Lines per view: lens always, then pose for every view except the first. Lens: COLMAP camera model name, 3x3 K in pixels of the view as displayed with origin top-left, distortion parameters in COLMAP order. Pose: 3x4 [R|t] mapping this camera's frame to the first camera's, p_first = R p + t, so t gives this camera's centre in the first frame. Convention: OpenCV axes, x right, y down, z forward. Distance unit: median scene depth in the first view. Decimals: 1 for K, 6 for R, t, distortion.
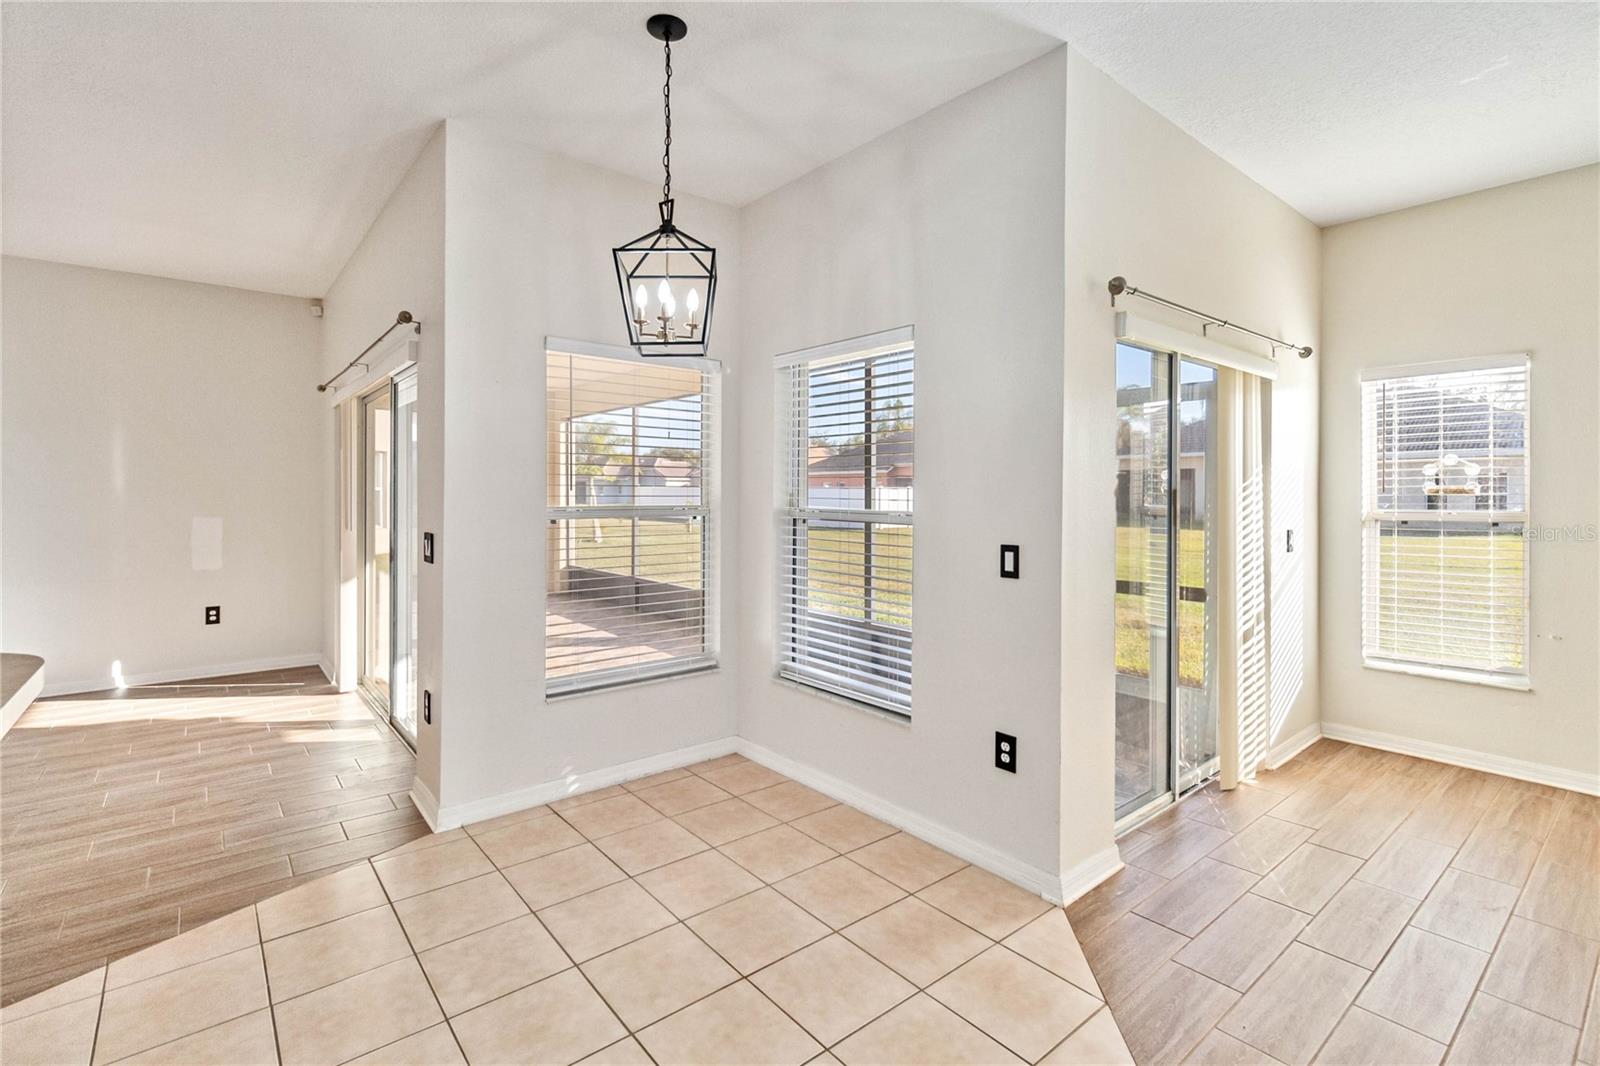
lens RADIAL K [[740.0, 0, 797.2], [0, 740.0, 495.7], [0, 0, 1]] dist [0.003769, 0.000987]
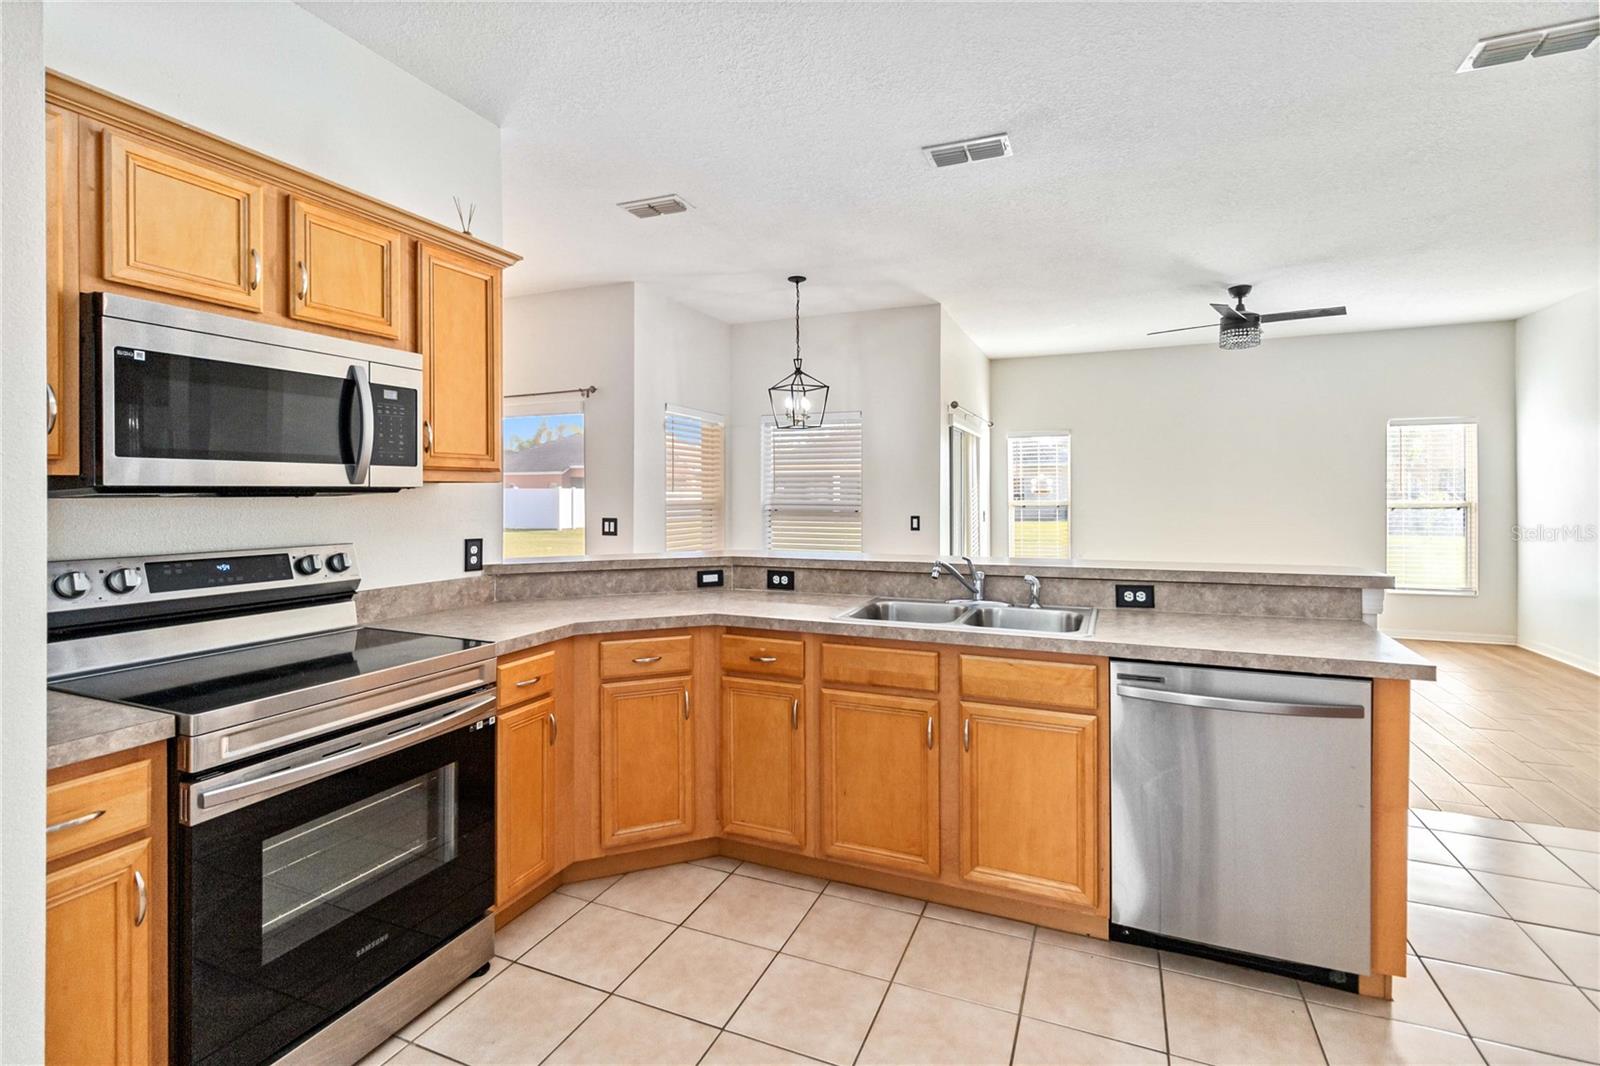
lens RADIAL K [[740.0, 0, 797.2], [0, 740.0, 495.7], [0, 0, 1]] dist [0.003769, 0.000987]
pose [[0.888349, -0.005731, 0.459133, -1.042212], [0.006643, 0.999978, -0.000371, 0.003281], [-0.459121, 0.003380, 0.888367, -0.820723]]
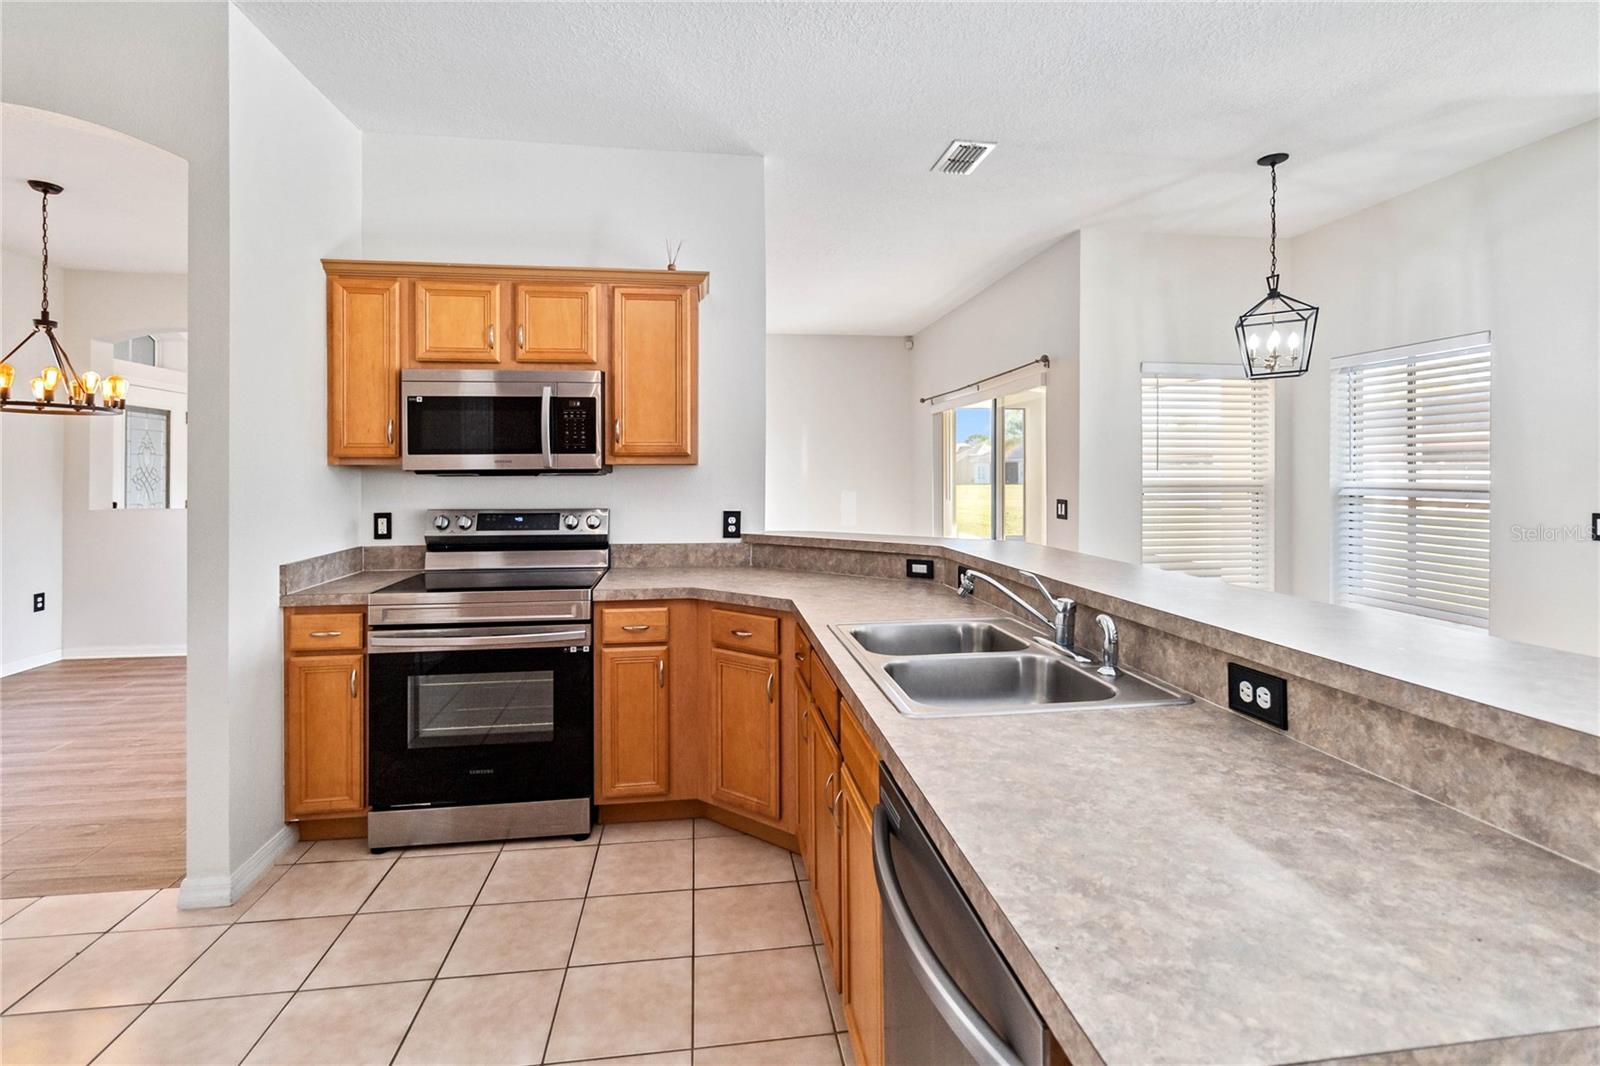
lens RADIAL K [[751.0, 0, 800.8], [0, 751.0, 475.3], [0, 0, 1]] dist [0.004676, 0.000139]
pose [[0.850566, -0.003421, -0.525858, -0.167876], [0.002537, 0.999994, -0.002402, 0.003570], [0.525863, 0.000709, 0.850569, -0.696547]]
